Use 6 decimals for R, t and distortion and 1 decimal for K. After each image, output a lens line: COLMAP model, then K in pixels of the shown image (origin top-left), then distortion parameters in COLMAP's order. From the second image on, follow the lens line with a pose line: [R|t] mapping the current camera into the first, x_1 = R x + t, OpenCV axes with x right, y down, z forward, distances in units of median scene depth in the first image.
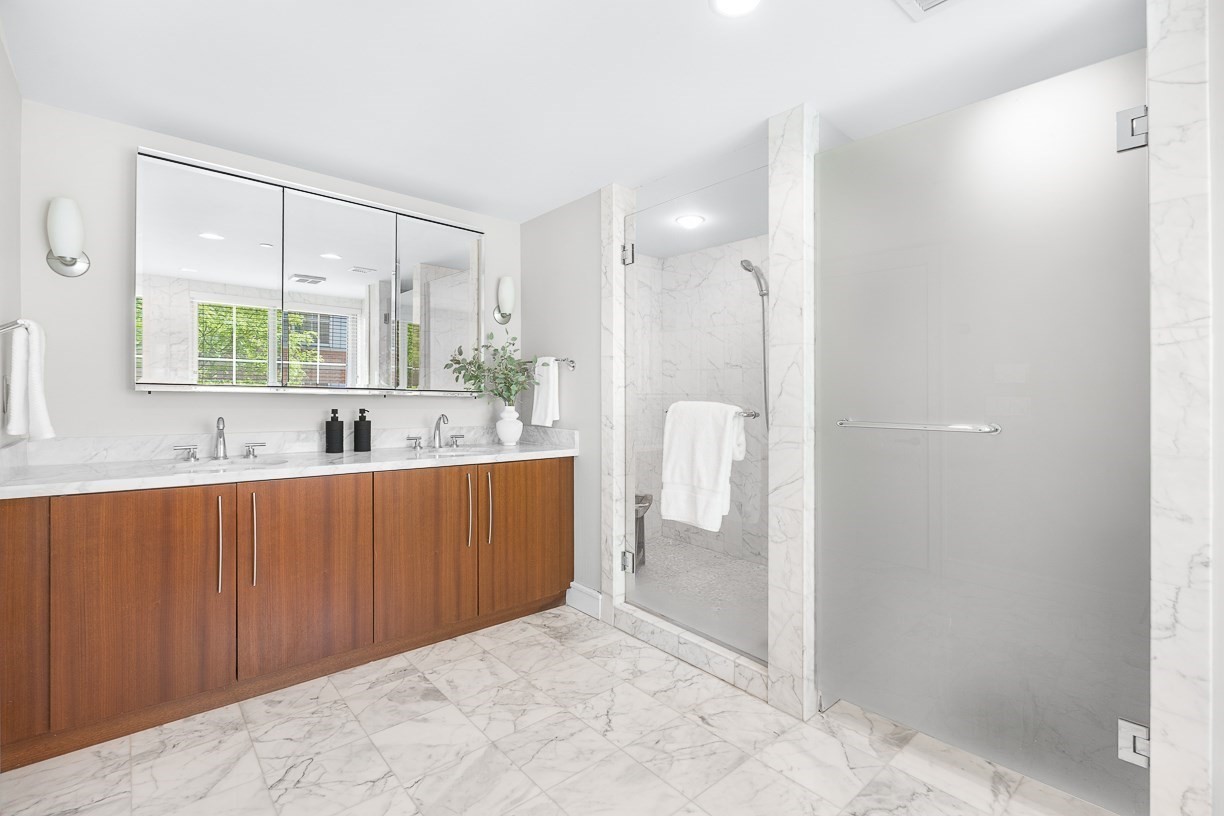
lens RADIAL K [[554.8, 0, 605.6], [0, 554.8, 402.9], [0, 0, 1]] dist [0.000845, 0.000068]
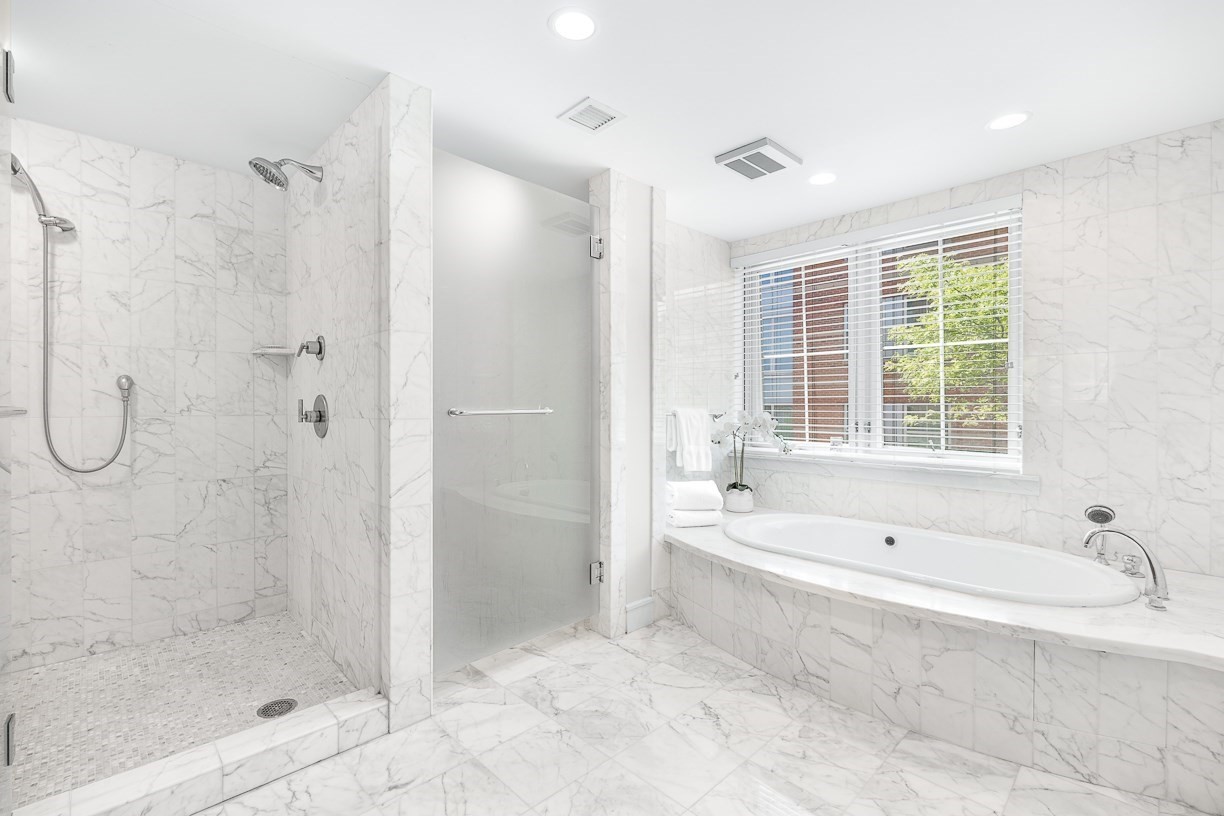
lens RADIAL K [[554.8, 0, 607.4], [0, 554.8, 405.5], [0, 0, 1]] dist [0.000845, 0.000068]
pose [[-0.065409, -0.014553, 0.997752, -0.734669], [0.013987, 0.999782, 0.015499, 0.011024], [-0.997761, 0.014969, -0.065191, 0.850359]]
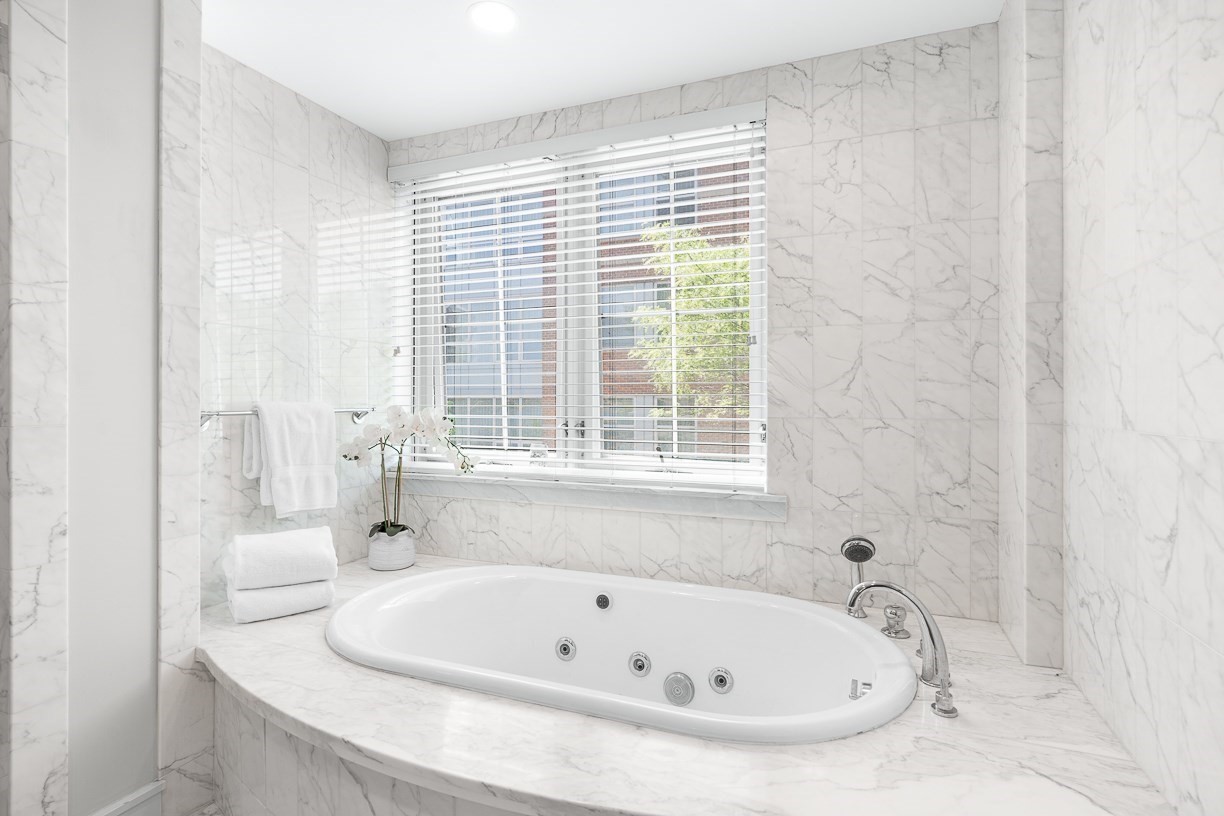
lens RADIAL K [[633.9, 0, 609.2], [0, 633.9, 394.7], [0, 0, 1]] dist [0.001452, 0.001133]
pose [[-0.460379, -0.009591, 0.887671, -0.254046], [0.007148, 0.999869, 0.014510, 0.025807], [-0.887694, 0.013025, -0.460250, 0.463814]]
